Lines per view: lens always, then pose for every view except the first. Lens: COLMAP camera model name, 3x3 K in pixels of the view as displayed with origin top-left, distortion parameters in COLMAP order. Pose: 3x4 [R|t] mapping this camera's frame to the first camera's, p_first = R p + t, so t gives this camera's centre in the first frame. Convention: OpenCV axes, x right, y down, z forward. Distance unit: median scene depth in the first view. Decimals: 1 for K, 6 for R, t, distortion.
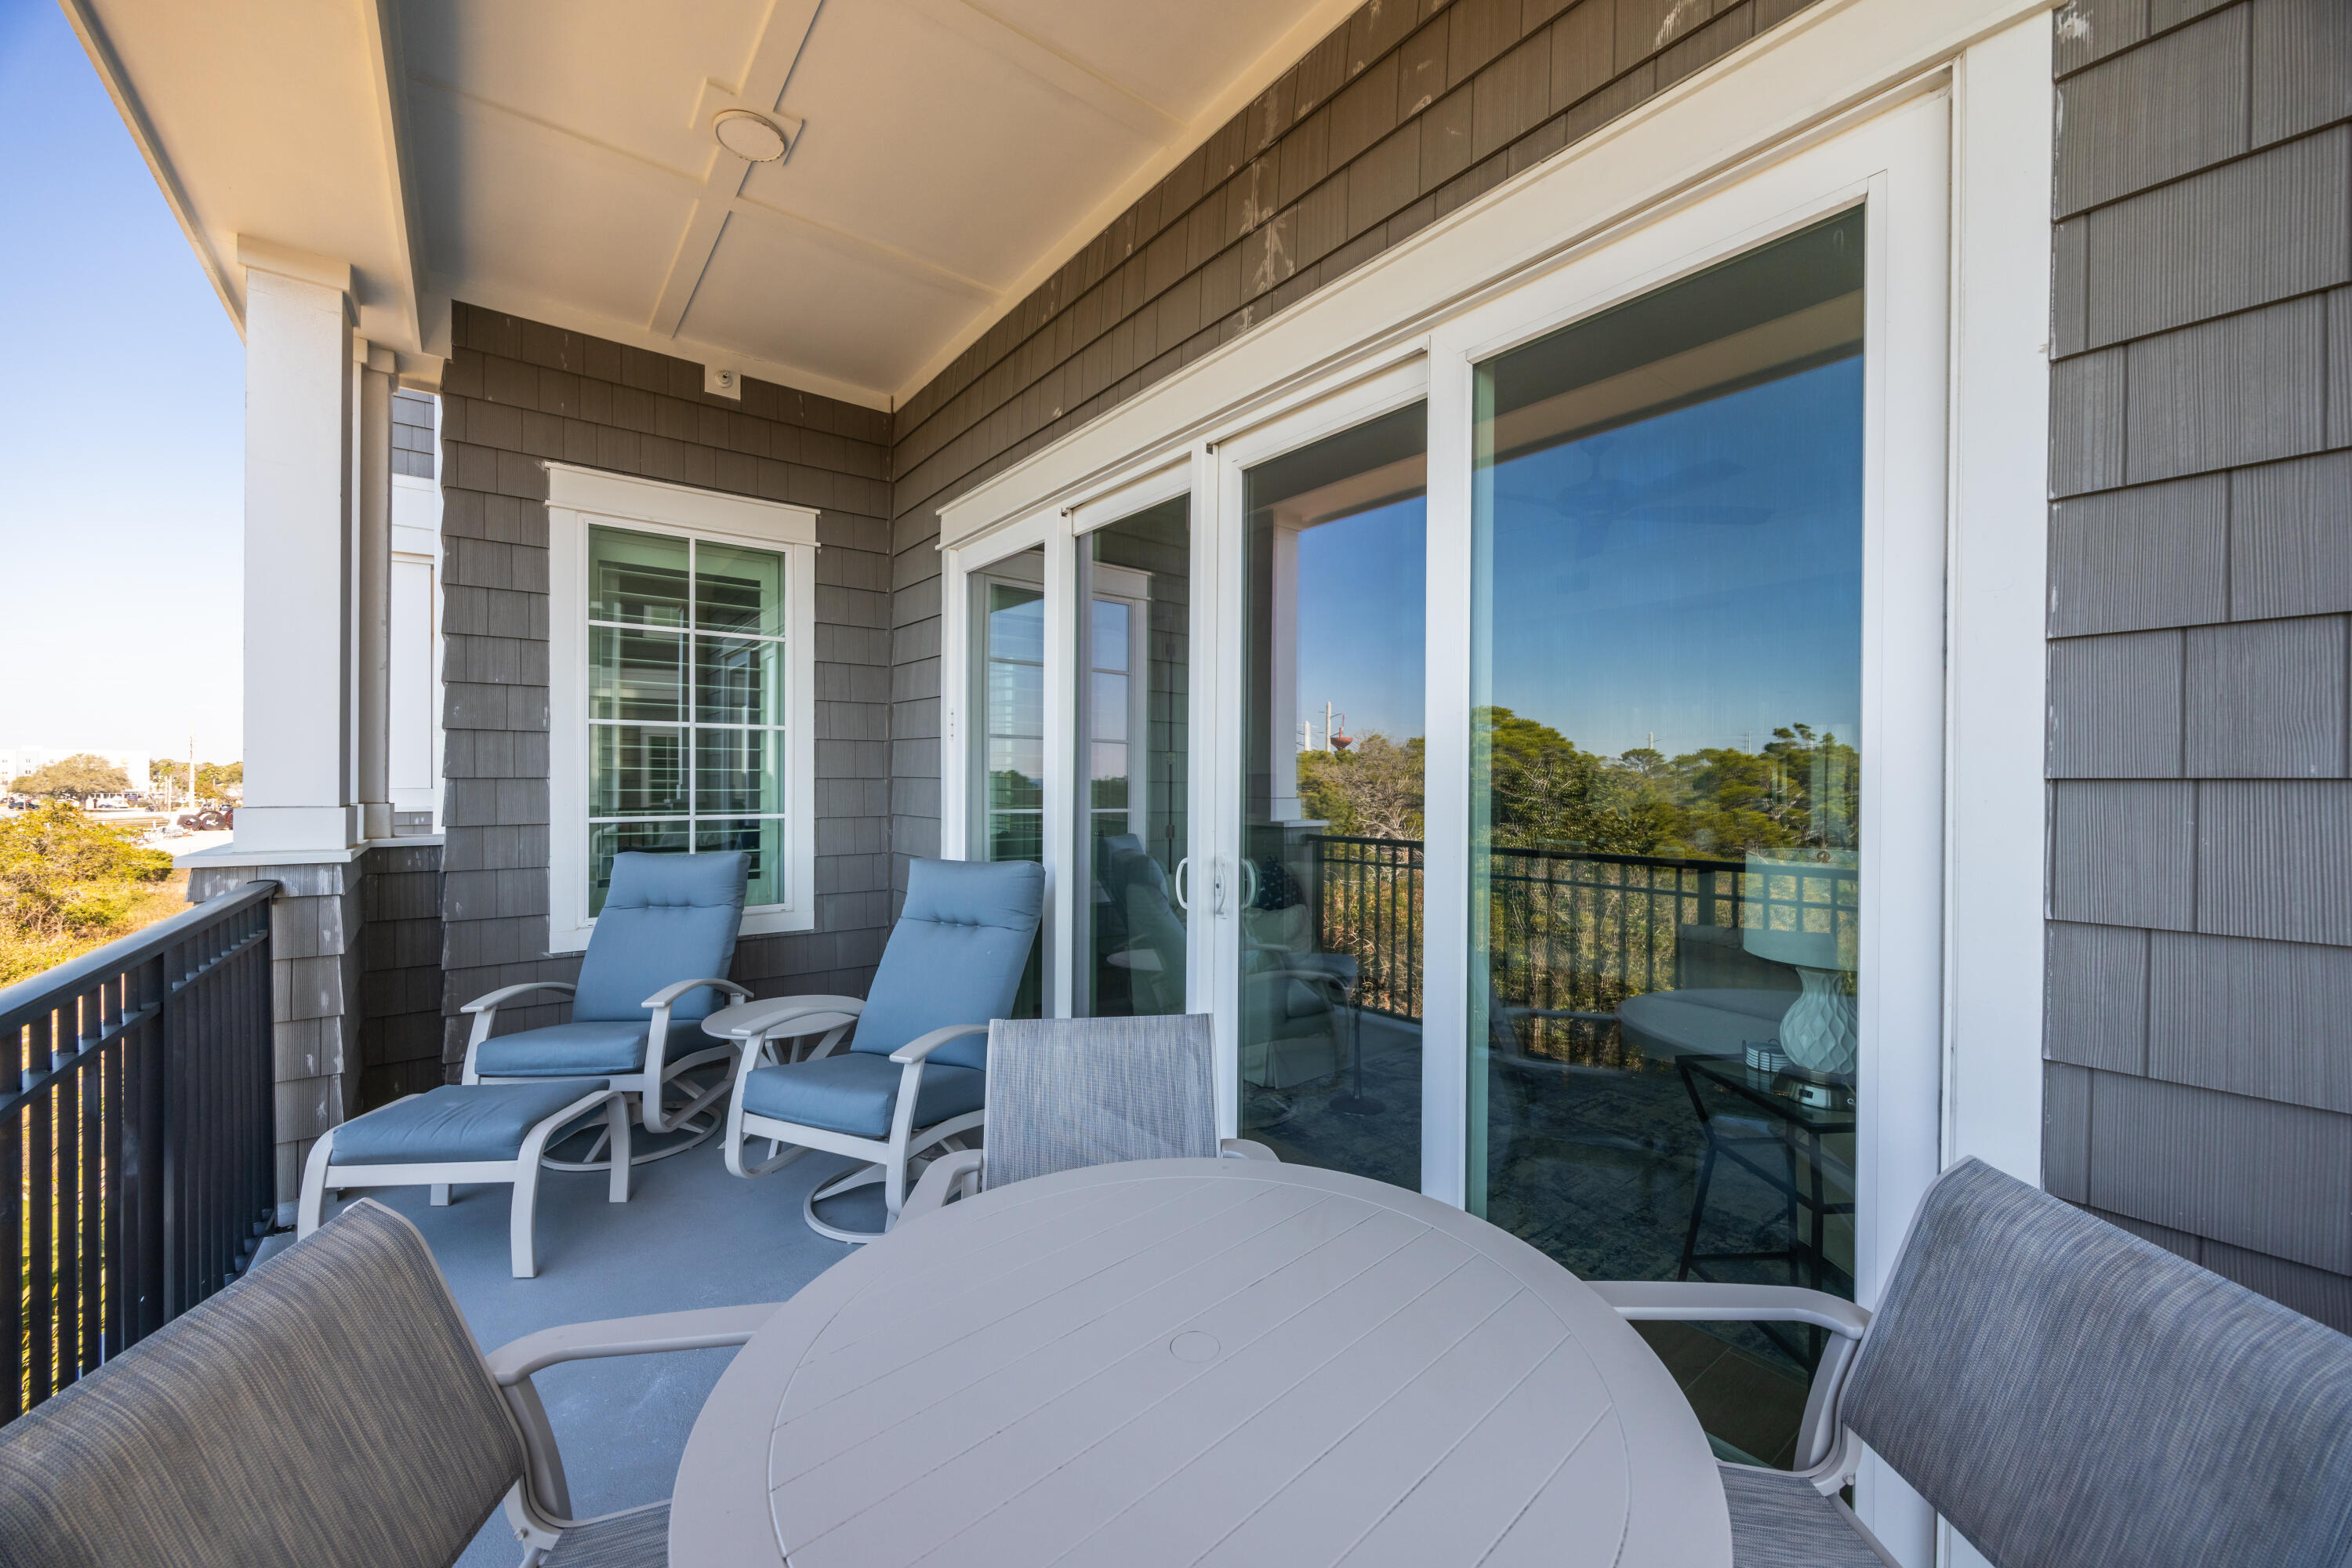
lens RADIAL K [[901.8, 0, 1185.1], [0, 901.8, 788.9], [0, 0, 1]] dist [0.000234, 0.000583]
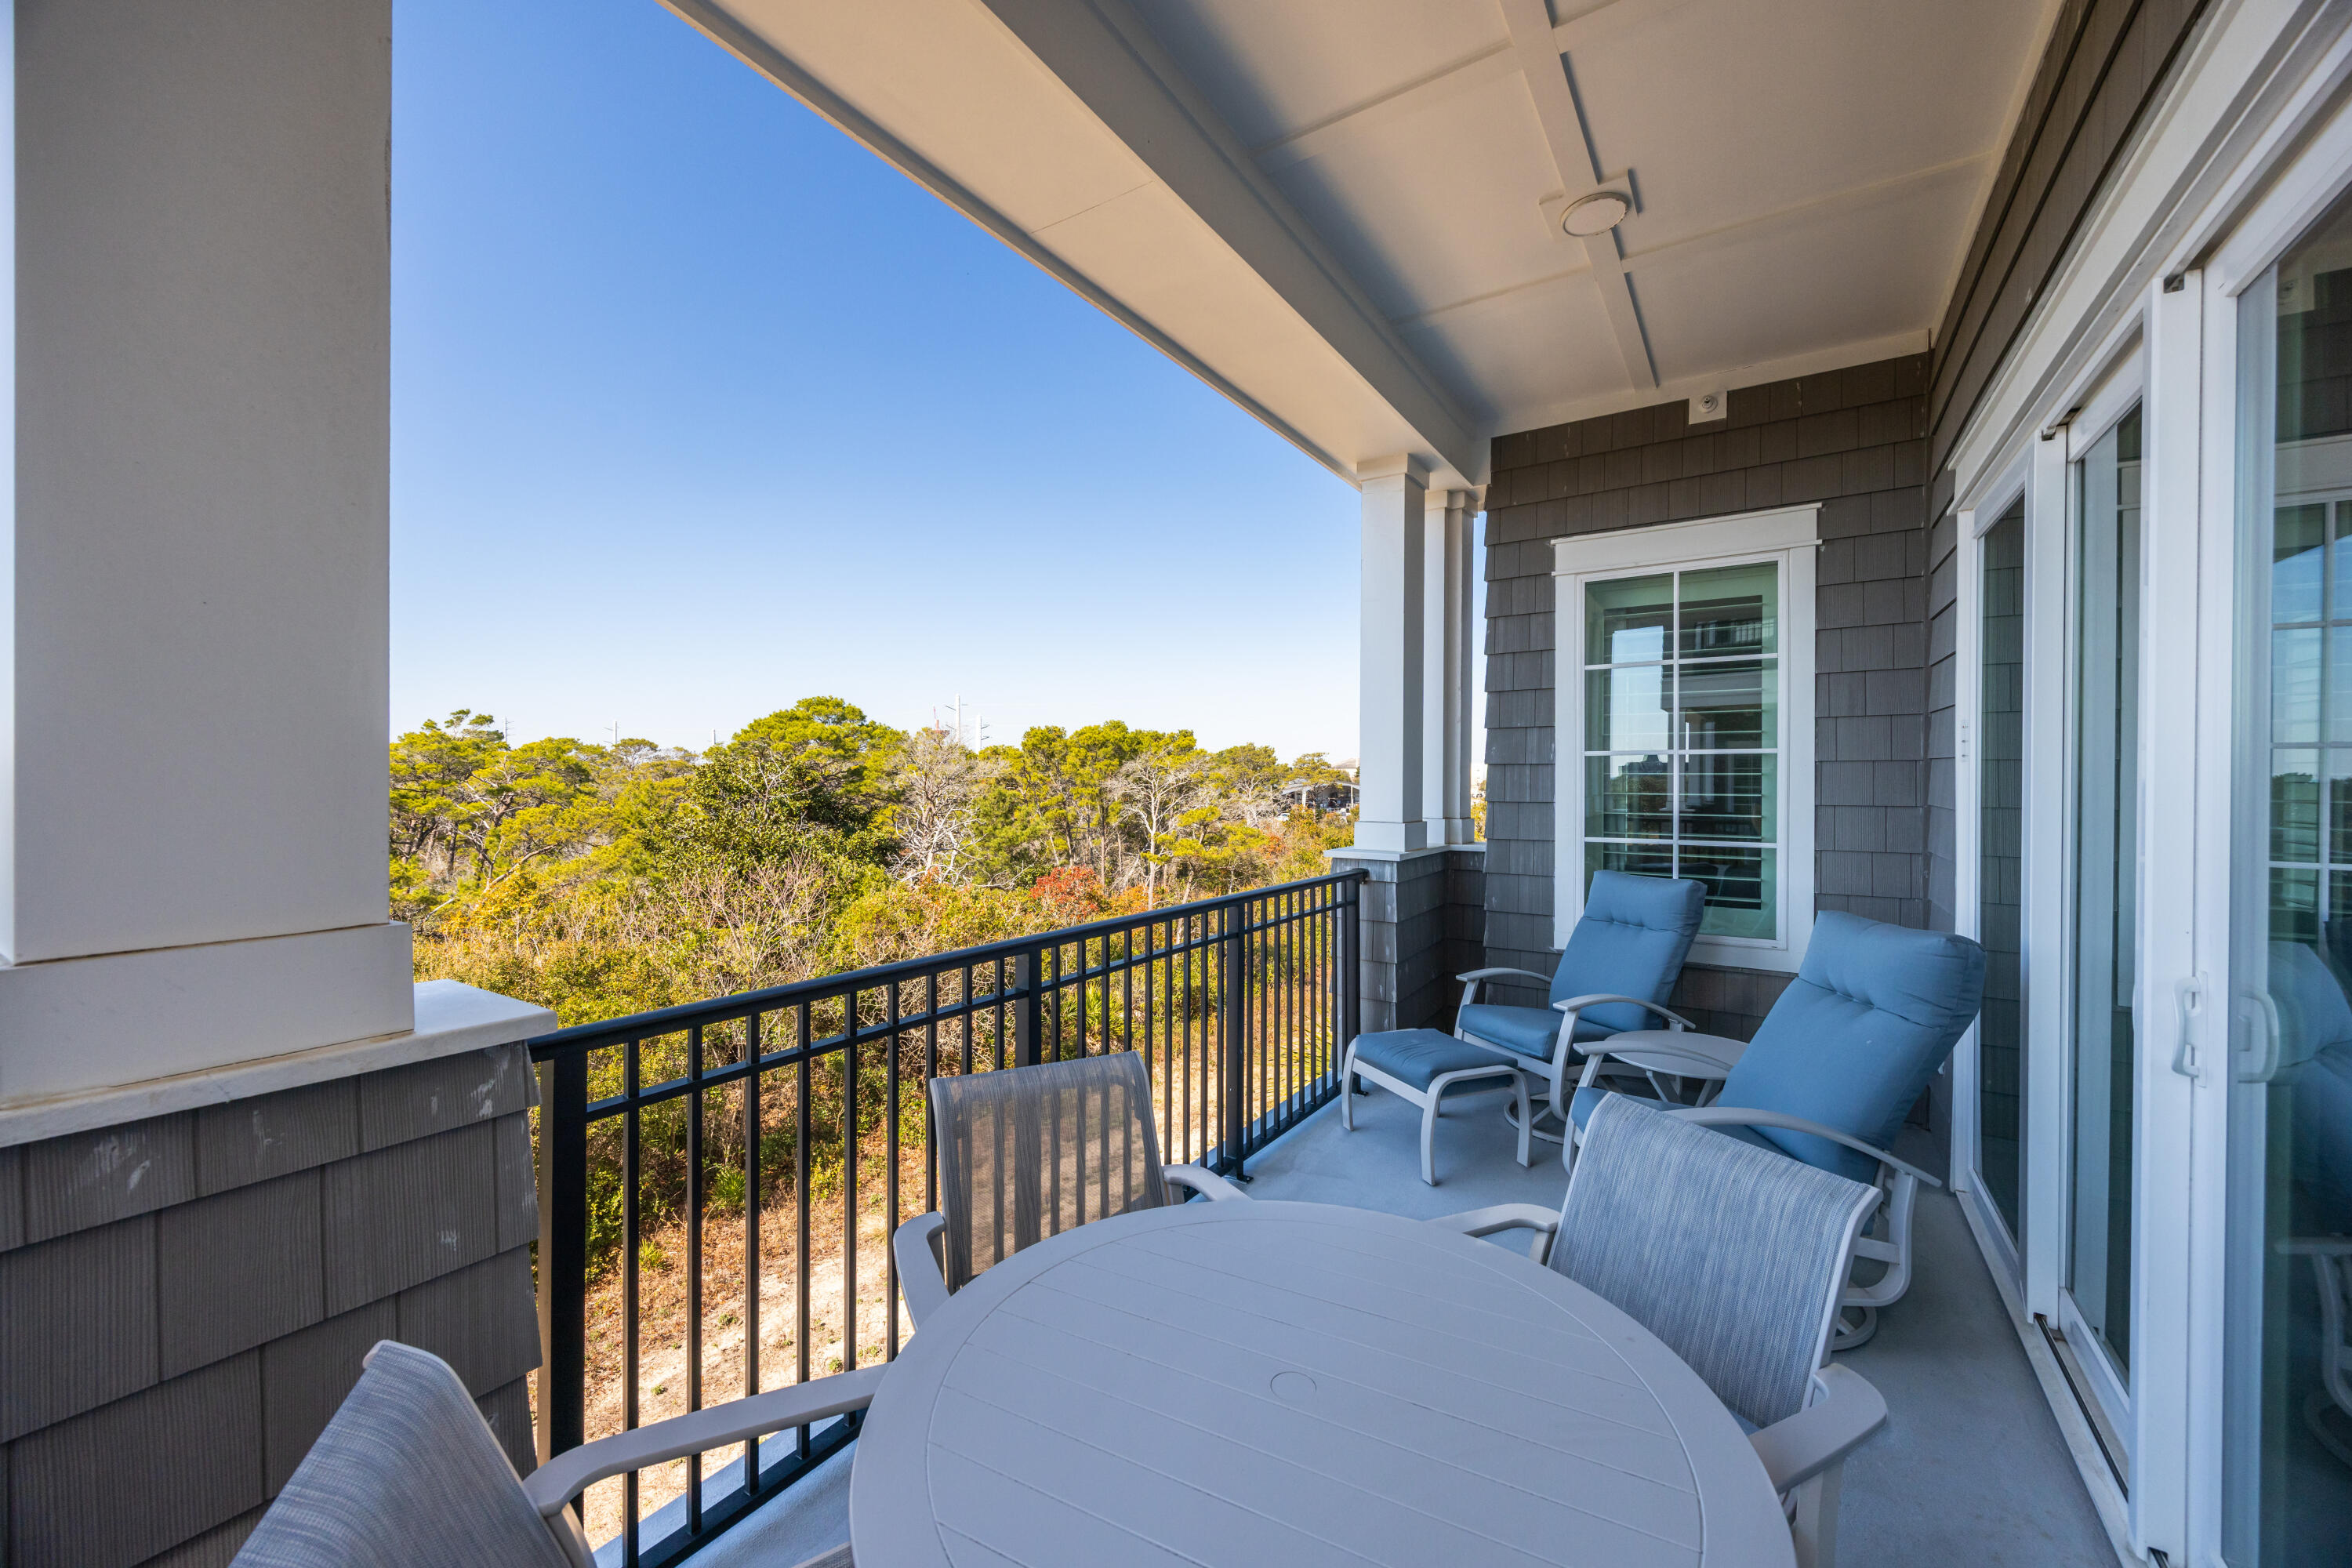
lens RADIAL K [[901.8, 0, 1171.7], [0, 901.8, 785.4], [0, 0, 1]] dist [0.000234, 0.000583]
pose [[0.313718, 0.004913, -0.949503, 0.277344], [-0.009726, 0.999951, 0.001960, -0.032036], [0.949466, 0.008620, 0.313751, 0.141949]]
